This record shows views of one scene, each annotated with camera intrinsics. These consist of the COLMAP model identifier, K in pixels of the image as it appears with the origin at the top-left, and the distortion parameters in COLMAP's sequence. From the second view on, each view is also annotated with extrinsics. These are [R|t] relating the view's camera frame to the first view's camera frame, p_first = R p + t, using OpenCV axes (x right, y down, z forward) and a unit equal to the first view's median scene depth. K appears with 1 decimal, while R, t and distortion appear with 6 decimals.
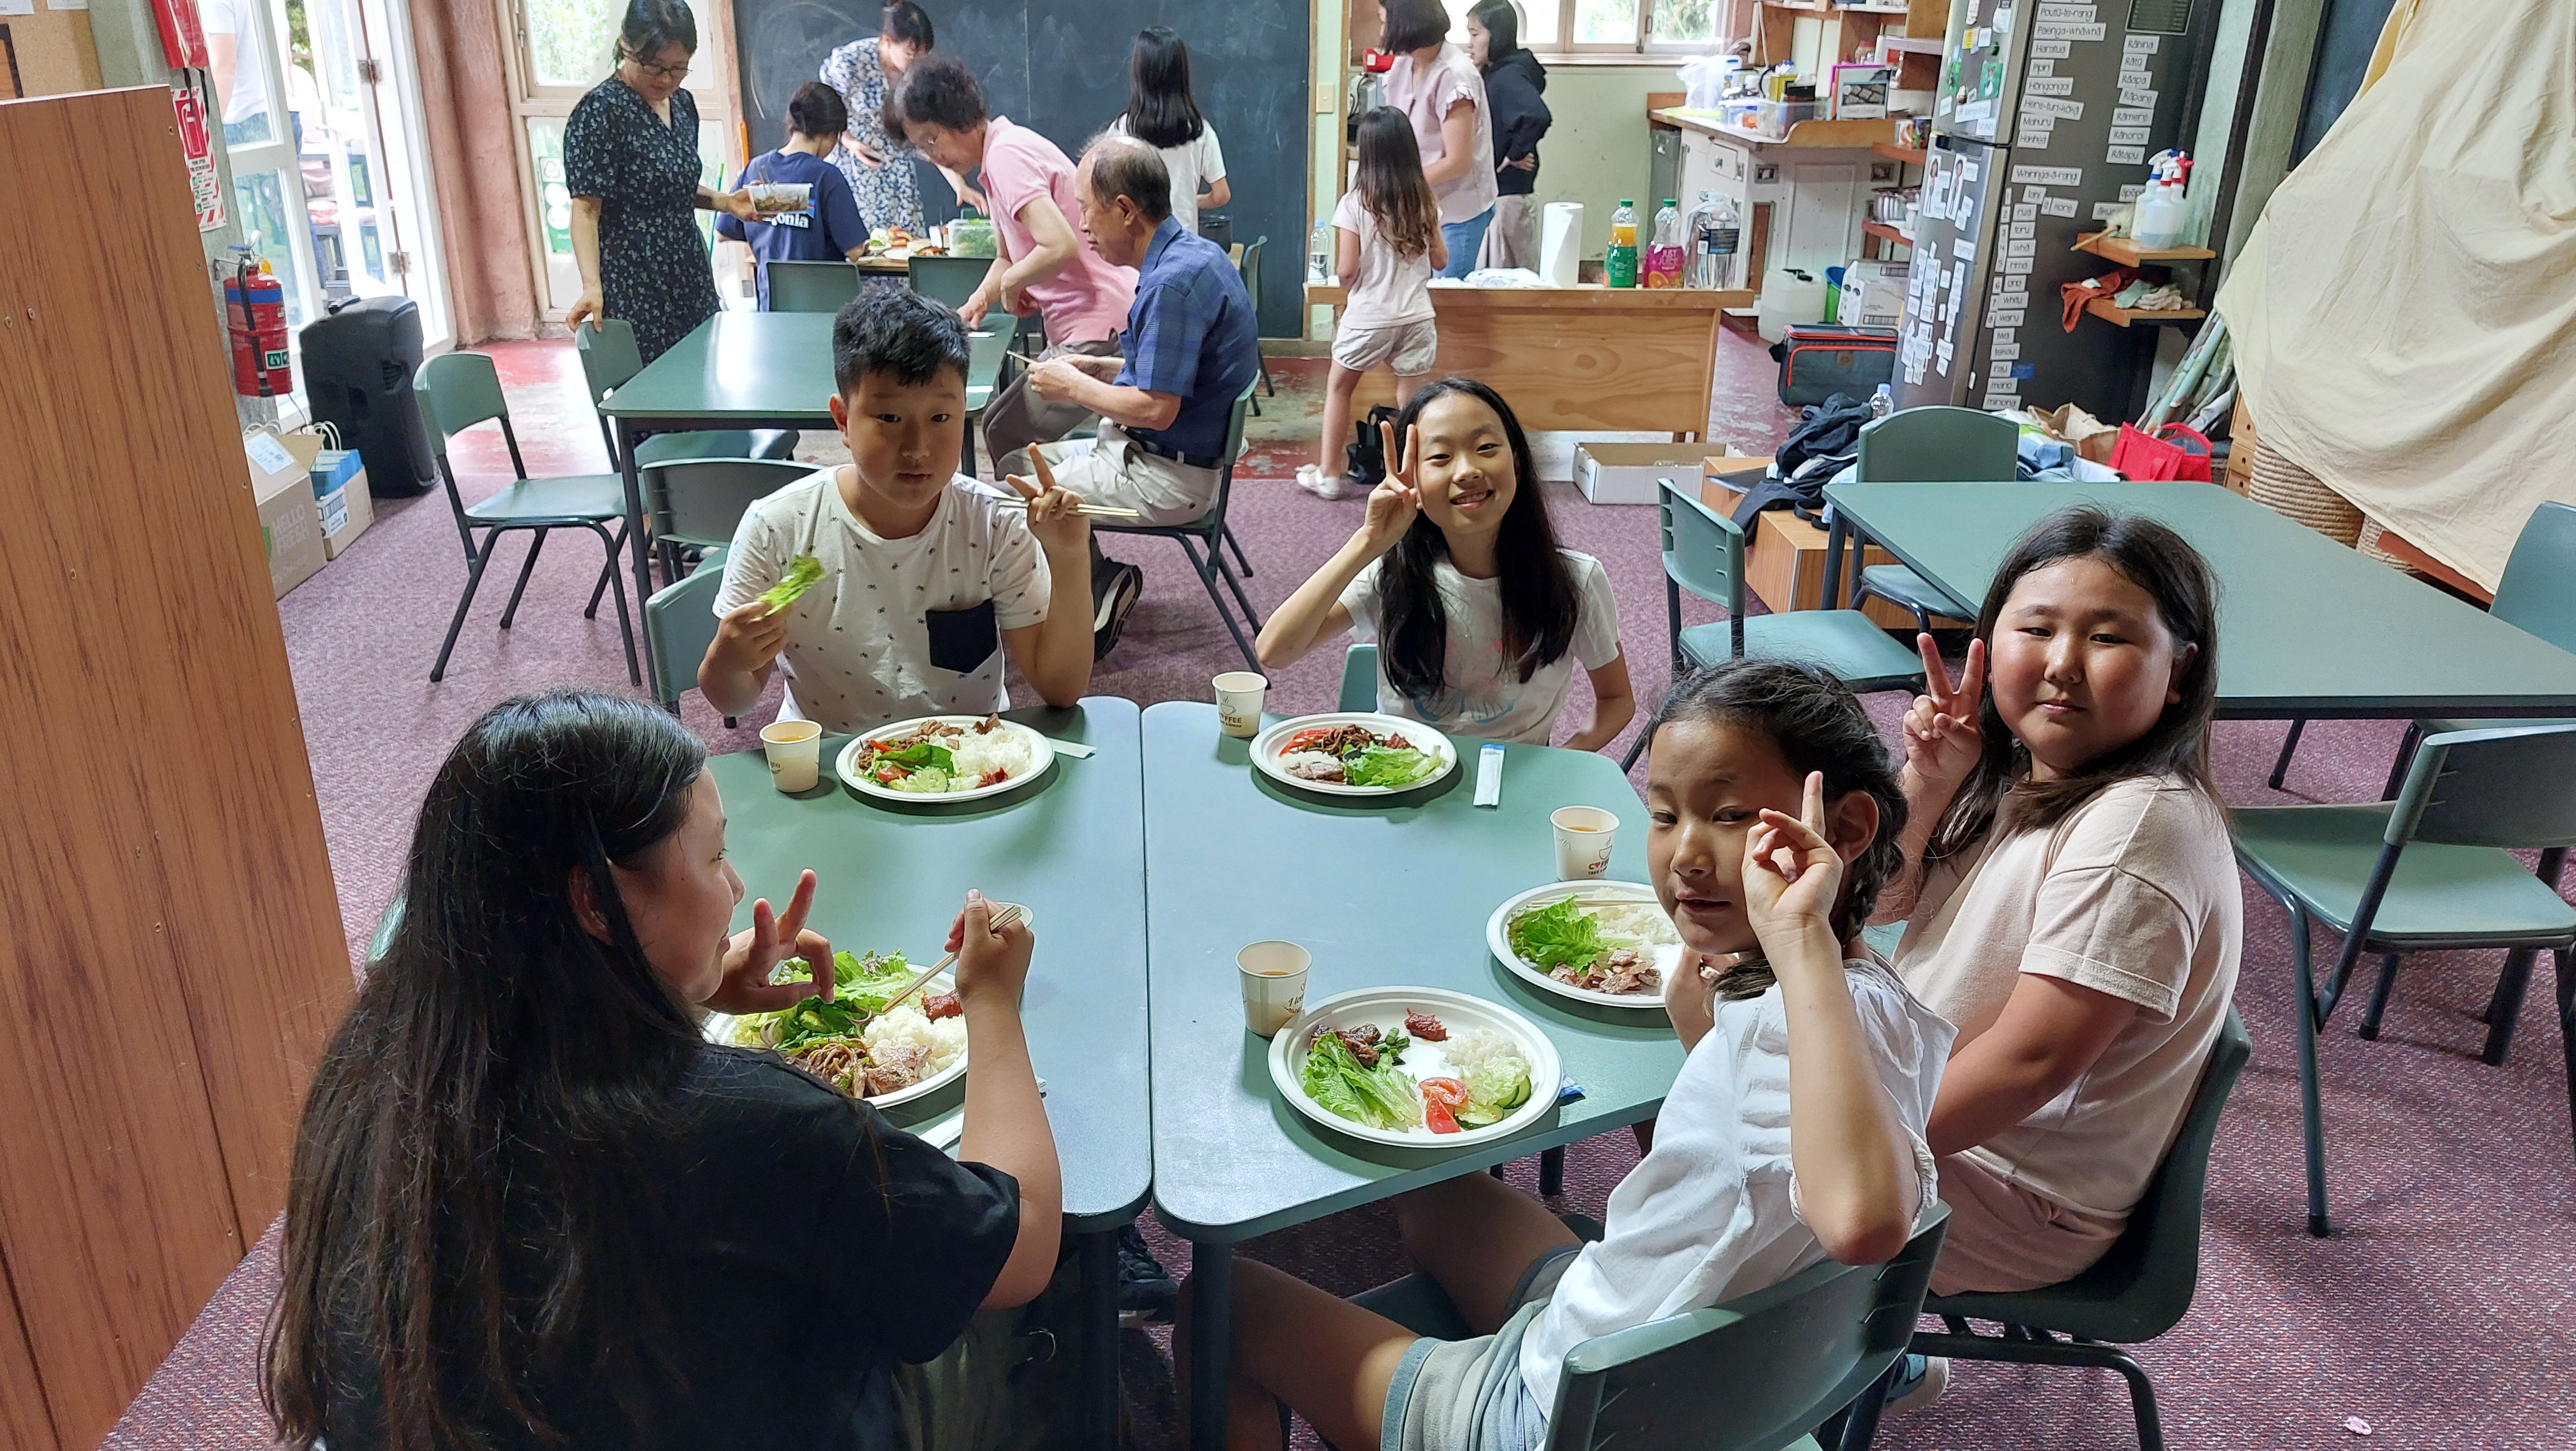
lens RADIAL K [[1847.8, 0, 1287.3], [0, 1847.8, 721.5], [0, 0, 1]] dist [0.056010, -0.062541]
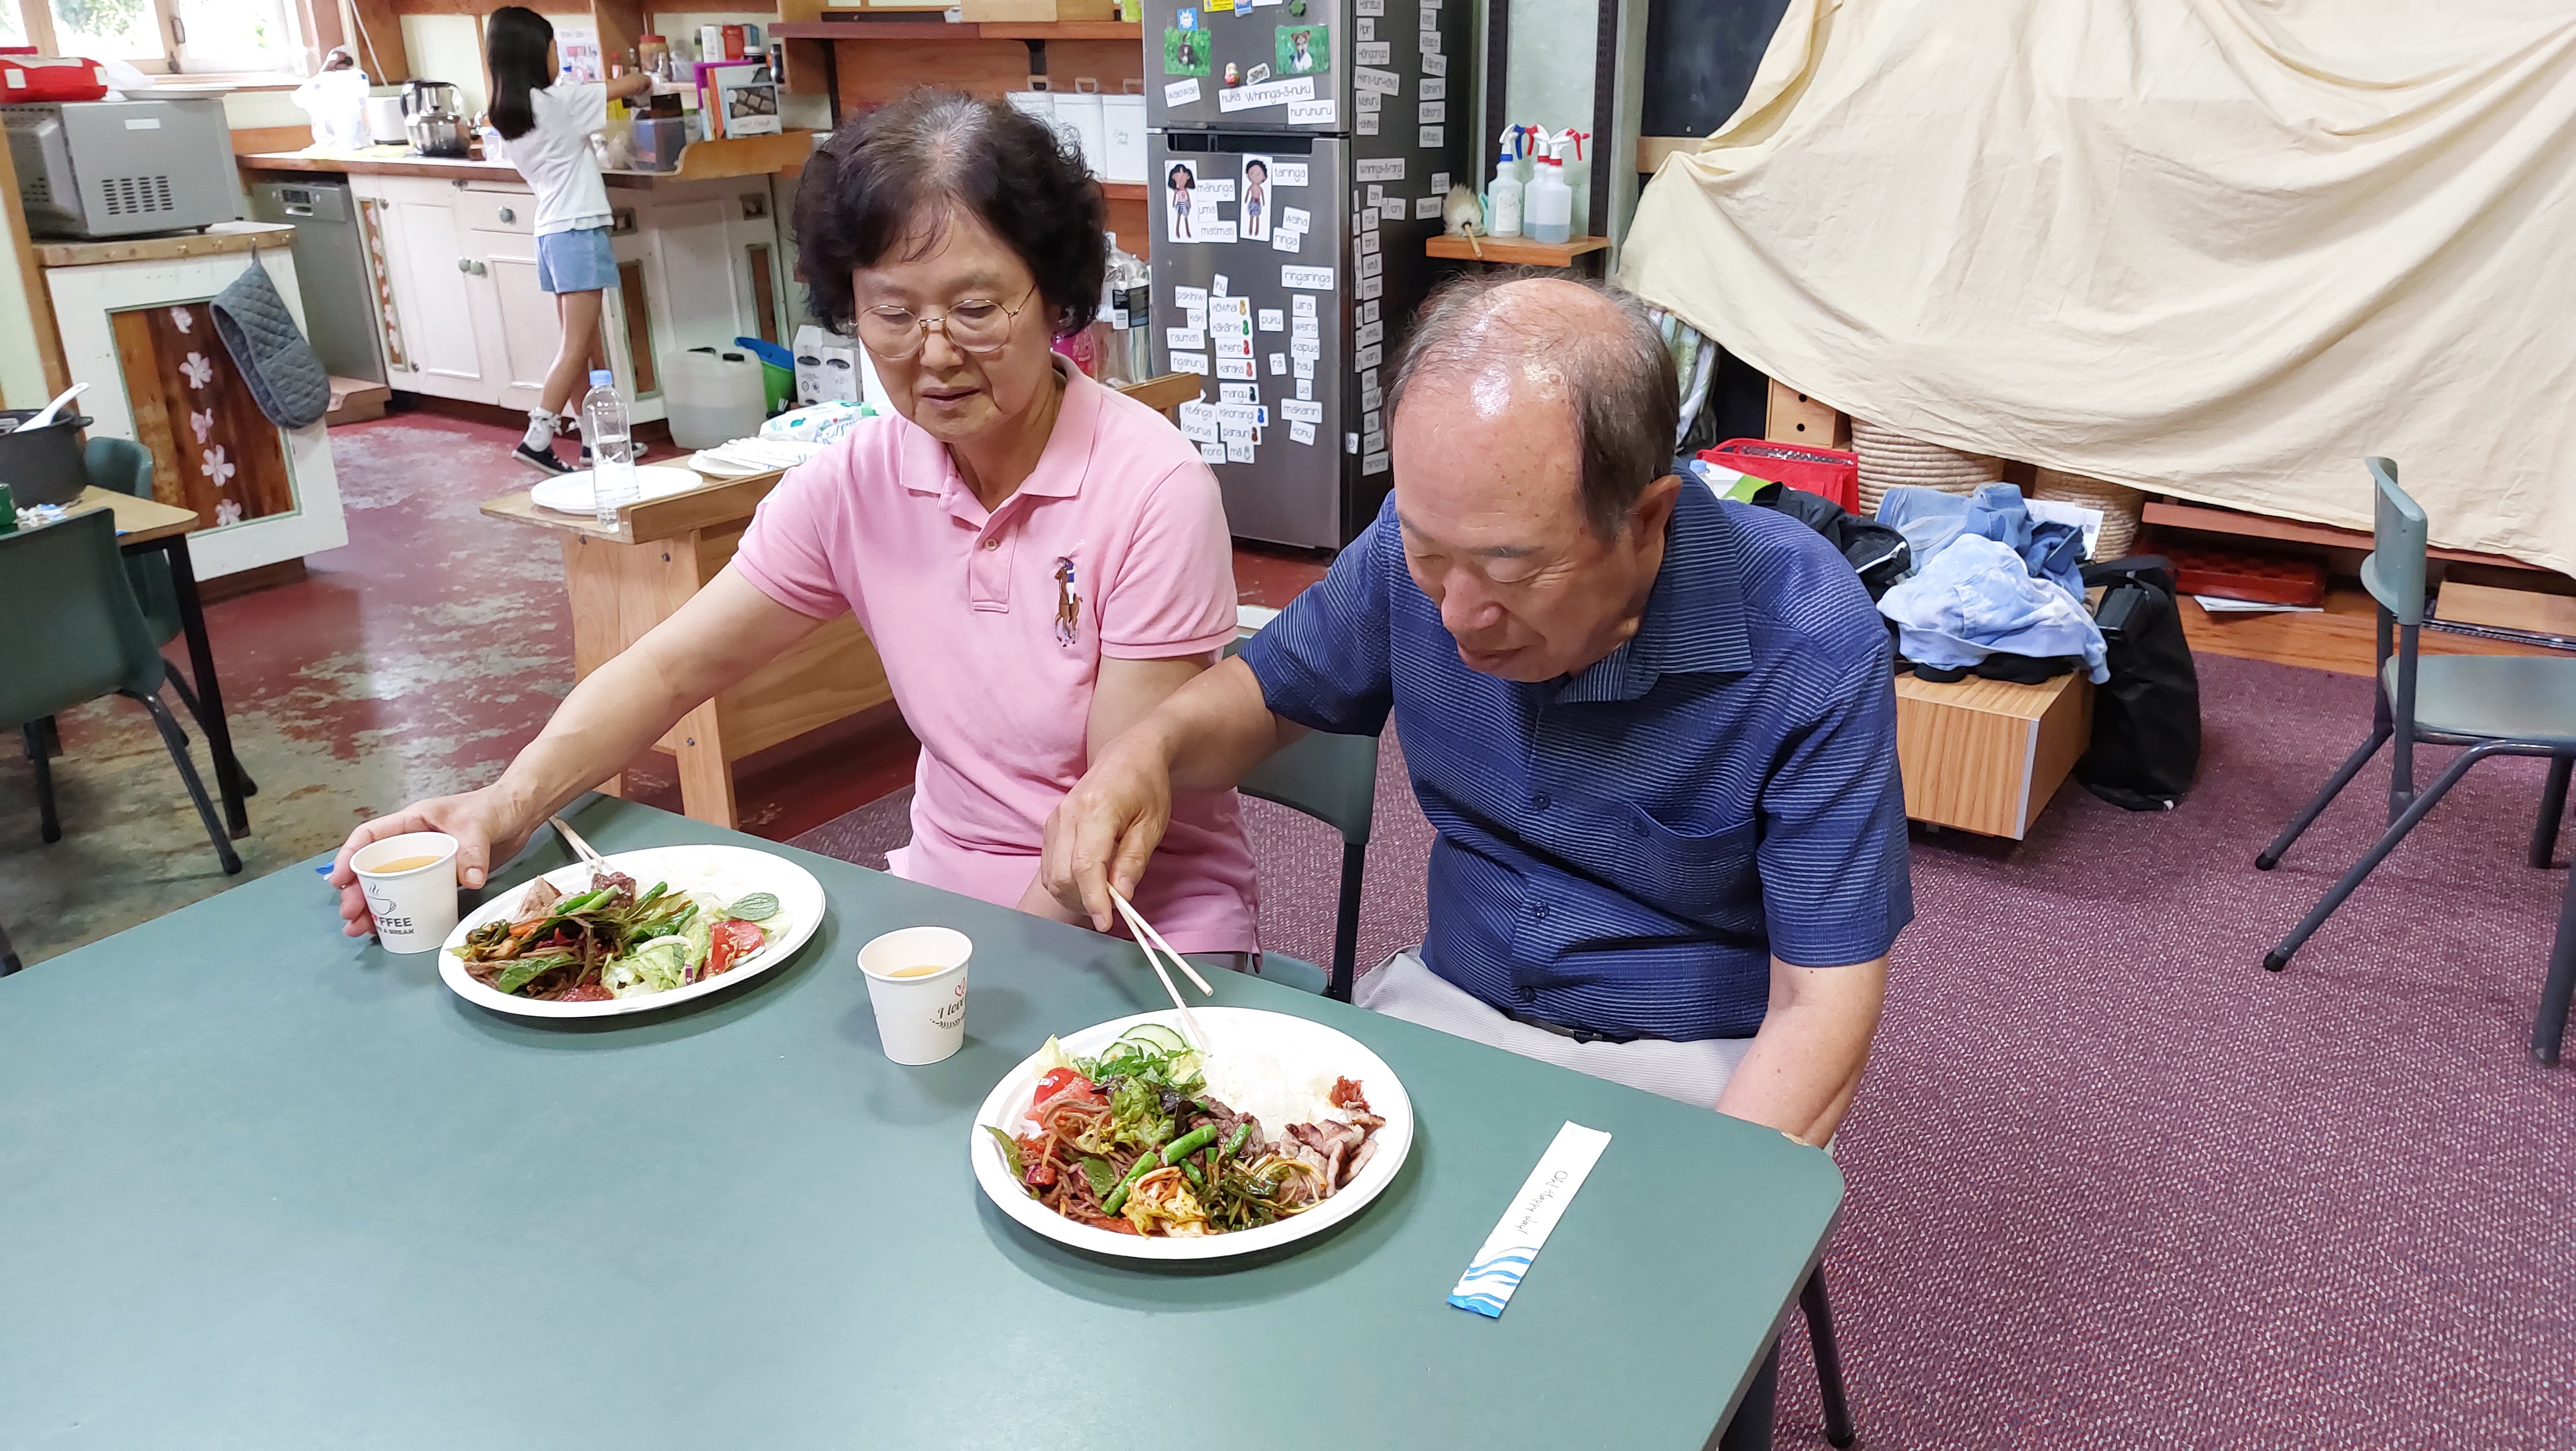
lens RADIAL K [[1847.8, 0, 1312.2], [0, 1847.8, 737.8], [0, 0, 1]] dist [0.056010, -0.062541]
pose [[0.571179, -0.314562, 0.758159, -0.268564], [0.321337, 0.935626, 0.146106, -0.192412], [-0.755312, 0.160172, 0.635490, 0.565270]]
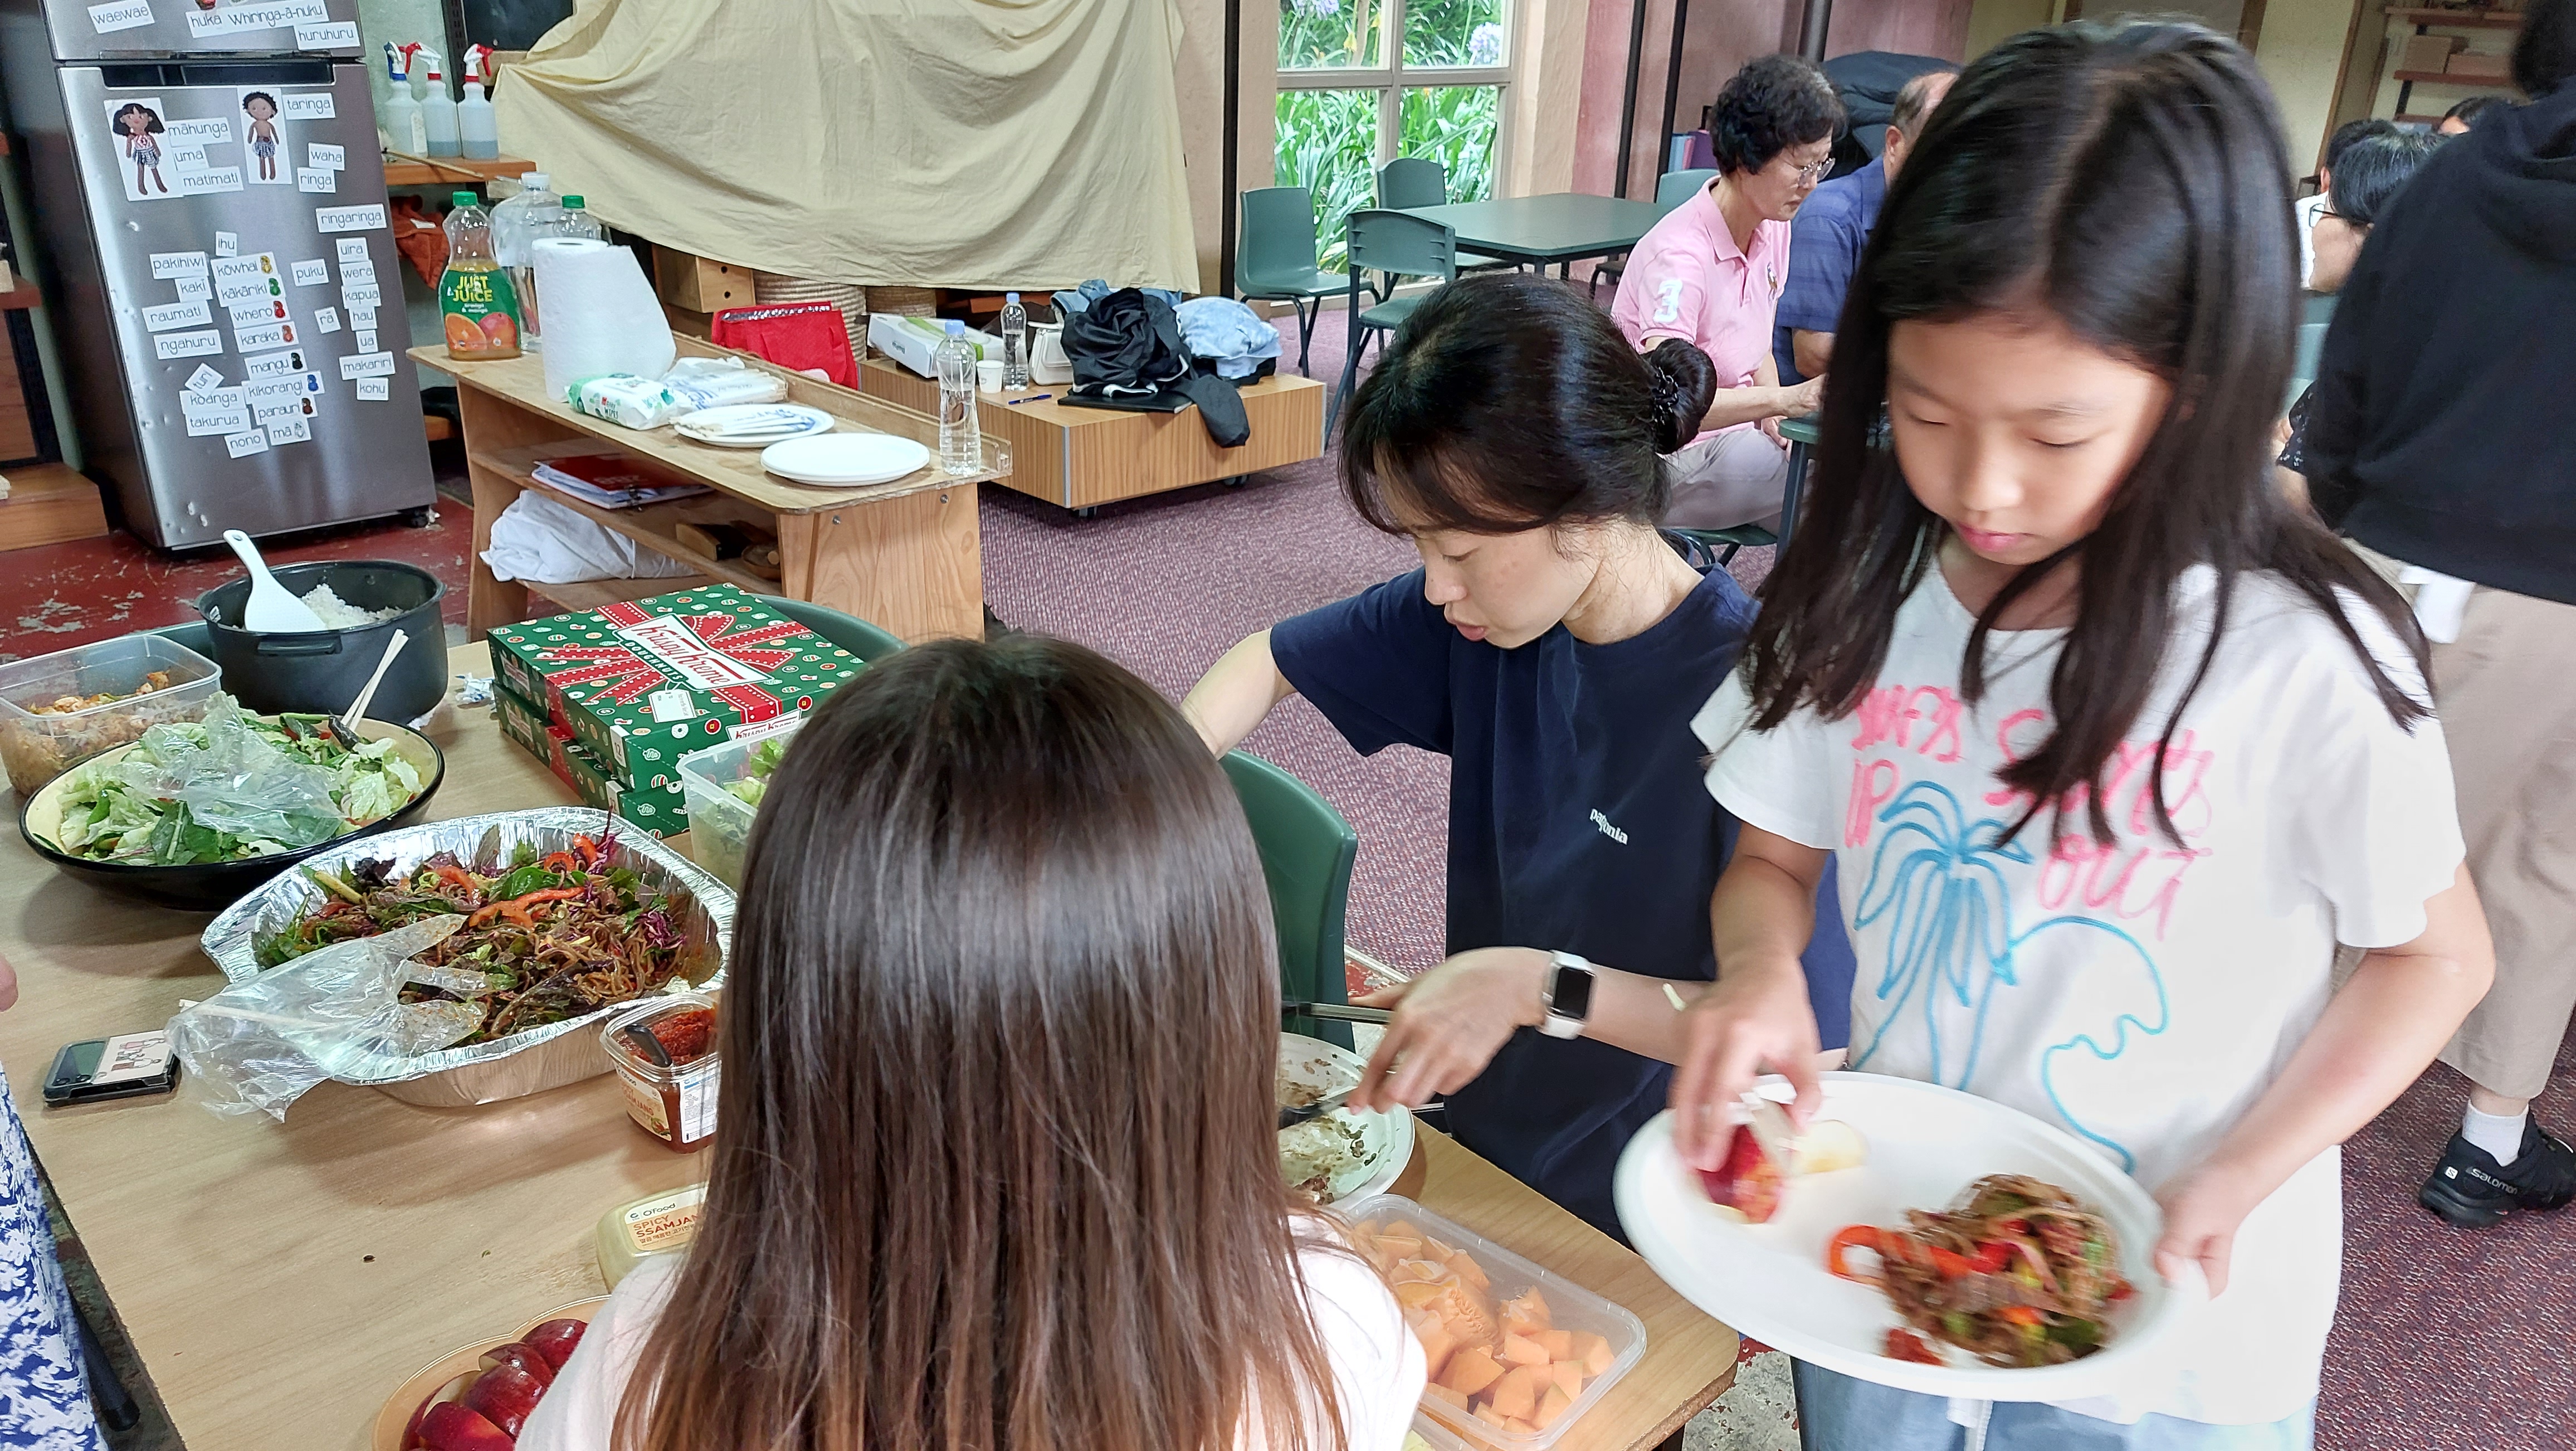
lens RADIAL K [[1899.5, 0, 1340.6], [0, 1899.5, 776.8], [0, 0, 1]] dist [0.010584, -0.025746]
pose [[-0.691129, -0.333411, 0.641231, -0.414862], [0.214437, 0.752682, 0.622484, -0.466442], [-0.690187, 0.567720, -0.448705, 1.207216]]
